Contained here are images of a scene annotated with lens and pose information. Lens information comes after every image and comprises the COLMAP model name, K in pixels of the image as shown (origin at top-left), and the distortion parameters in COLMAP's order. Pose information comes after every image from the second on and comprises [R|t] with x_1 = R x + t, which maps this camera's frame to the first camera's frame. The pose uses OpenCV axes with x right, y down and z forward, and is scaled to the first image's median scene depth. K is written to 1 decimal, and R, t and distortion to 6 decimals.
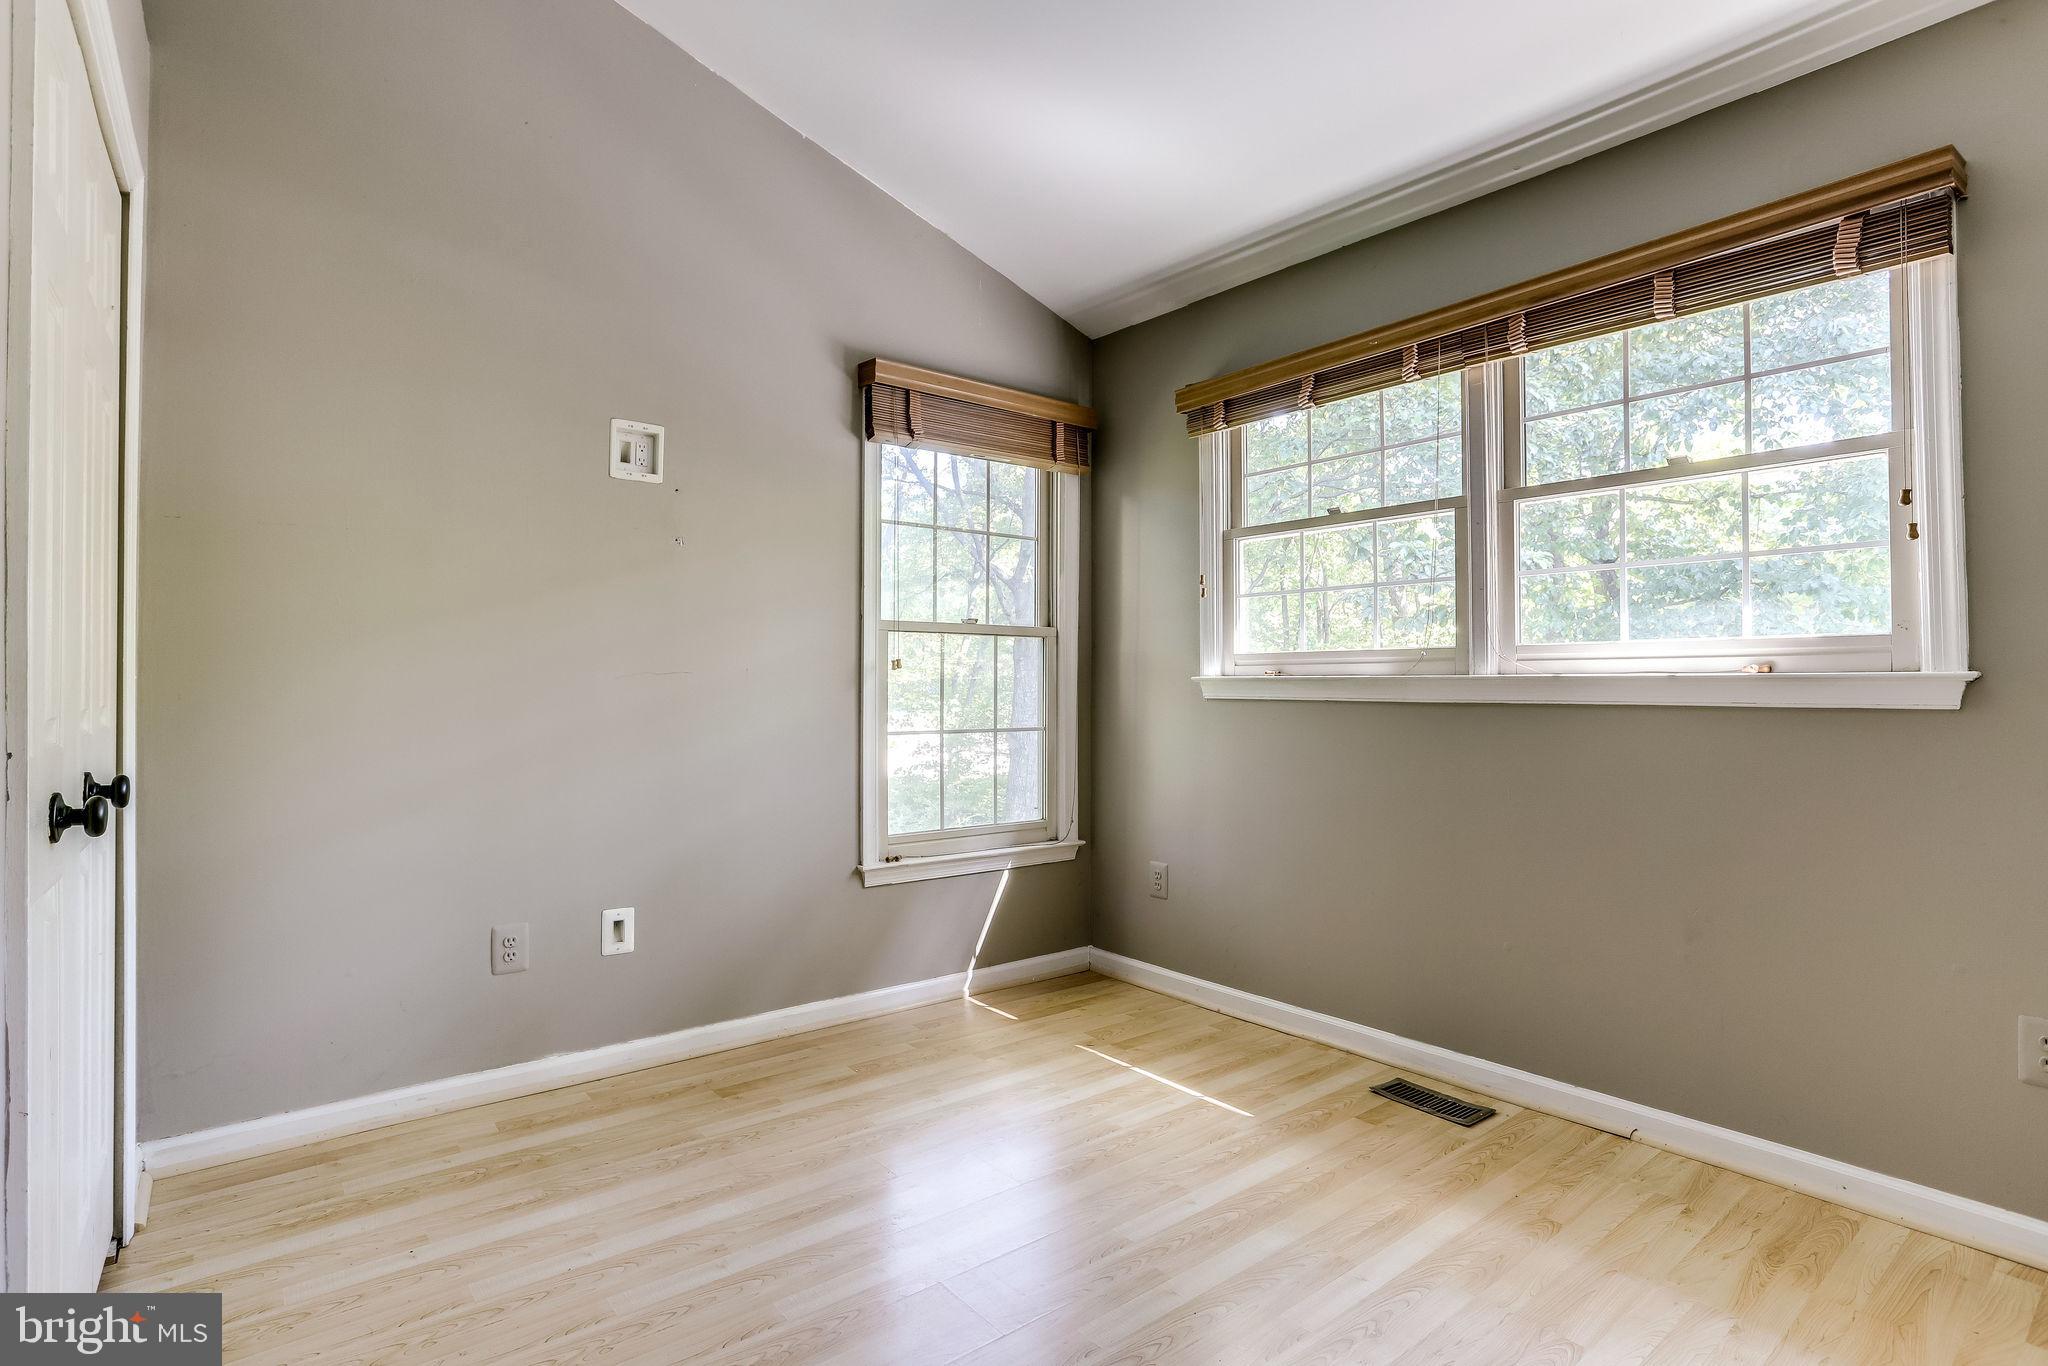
lens RADIAL K [[1002.4, 0, 1024.4], [0, 1002.4, 690.7], [0, 0, 1]] dist [-0.046013, 0.029387]
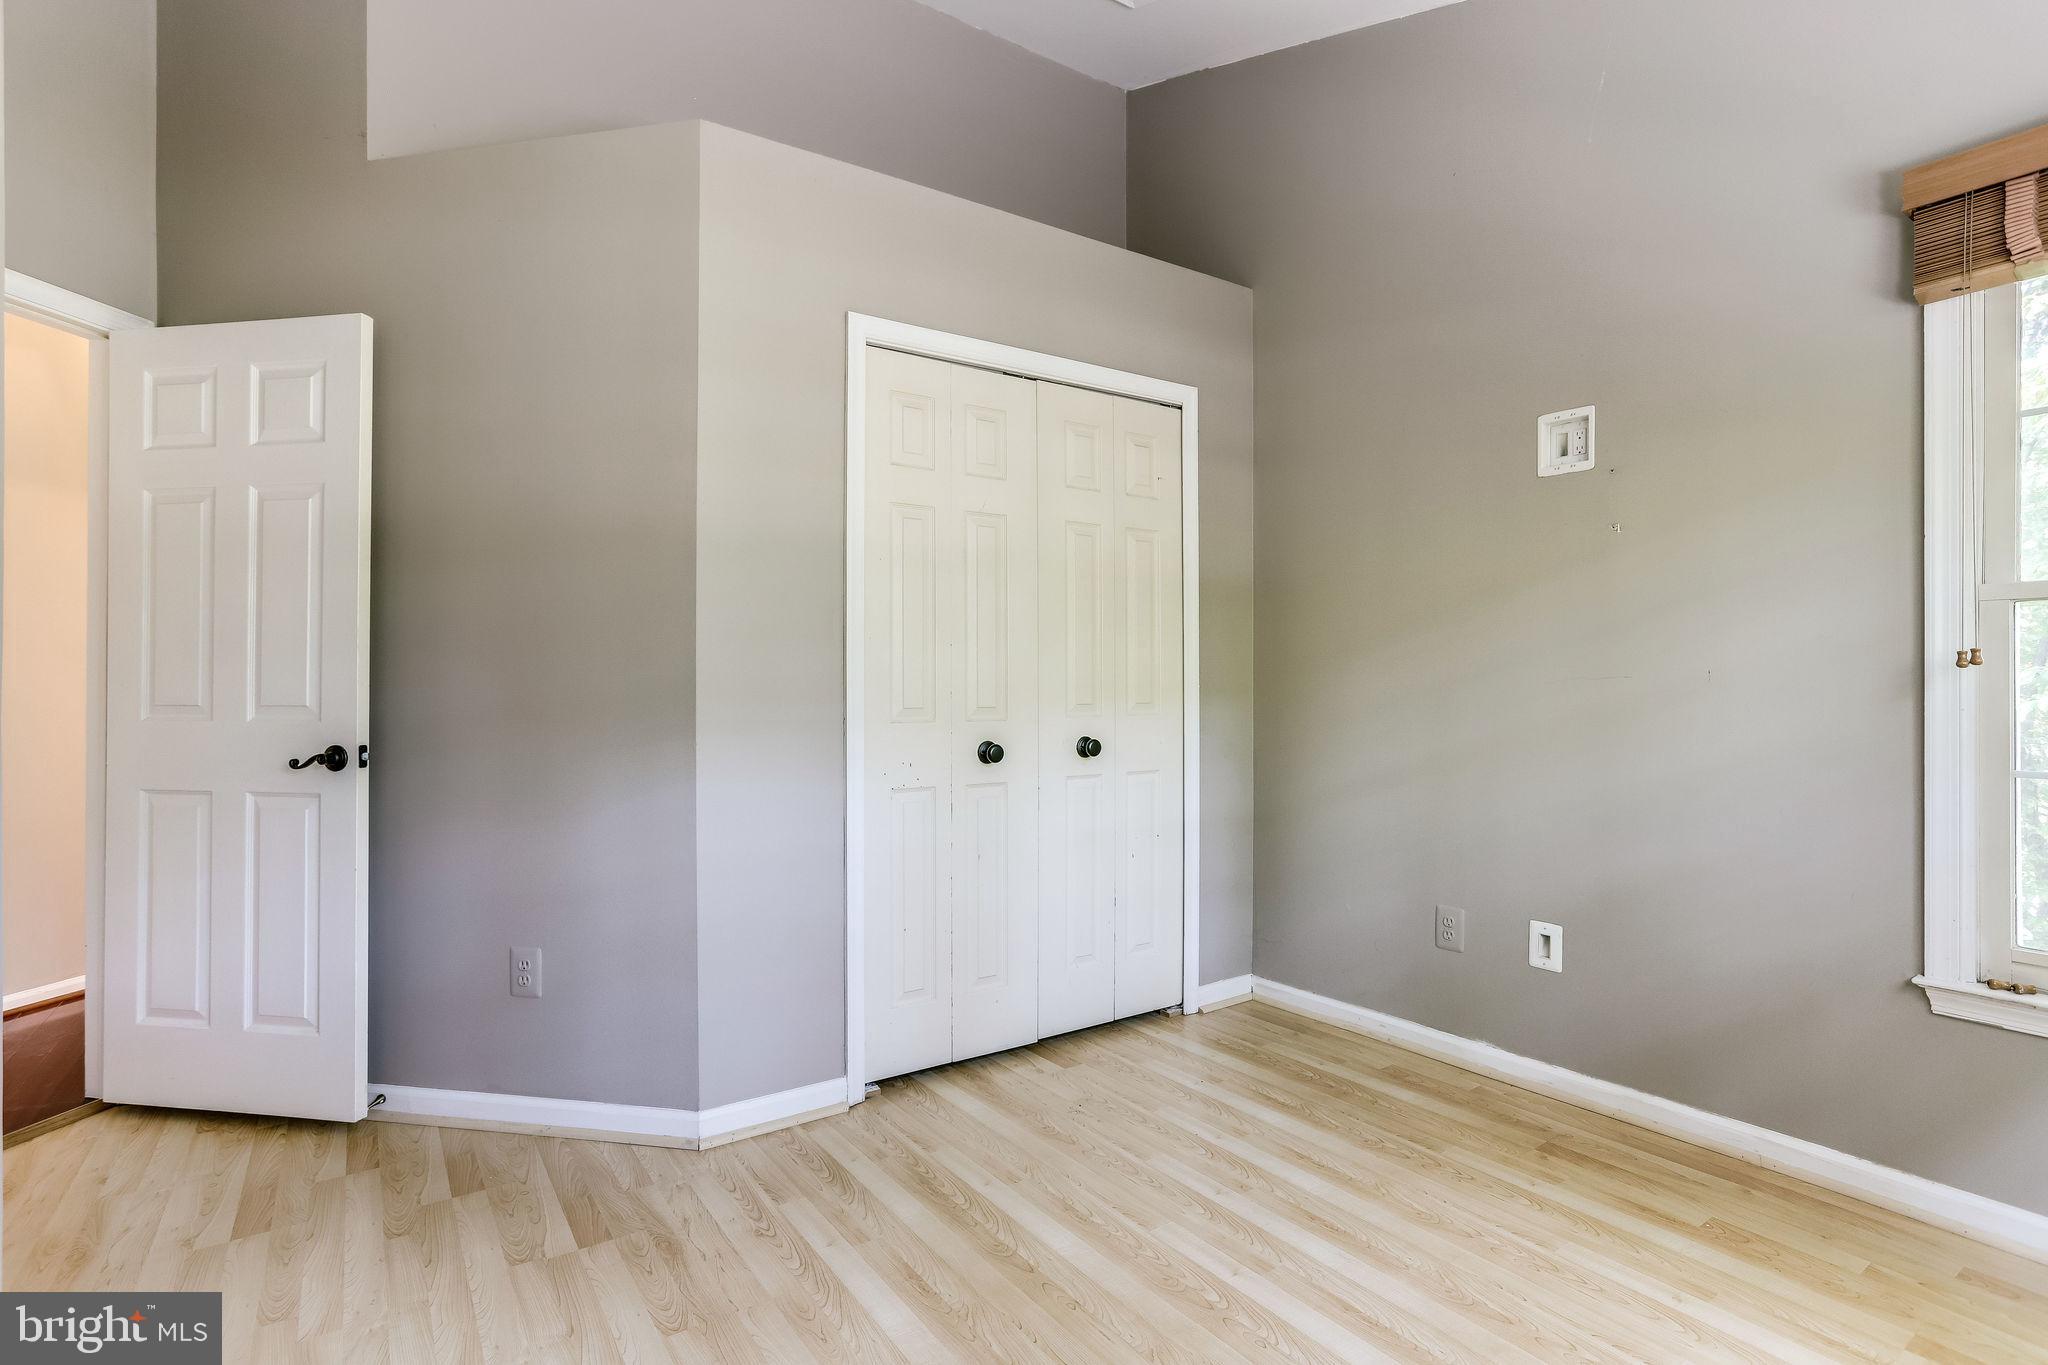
lens RADIAL K [[1002.4, 0, 1024.4], [0, 1002.4, 690.2], [0, 0, 1]] dist [-0.046013, 0.029387]
pose [[-0.059219, 0.007400, -0.998218, 0.615083], [0.006141, 0.999956, 0.007048, -0.017802], [0.998226, -0.005713, -0.059262, 0.586518]]
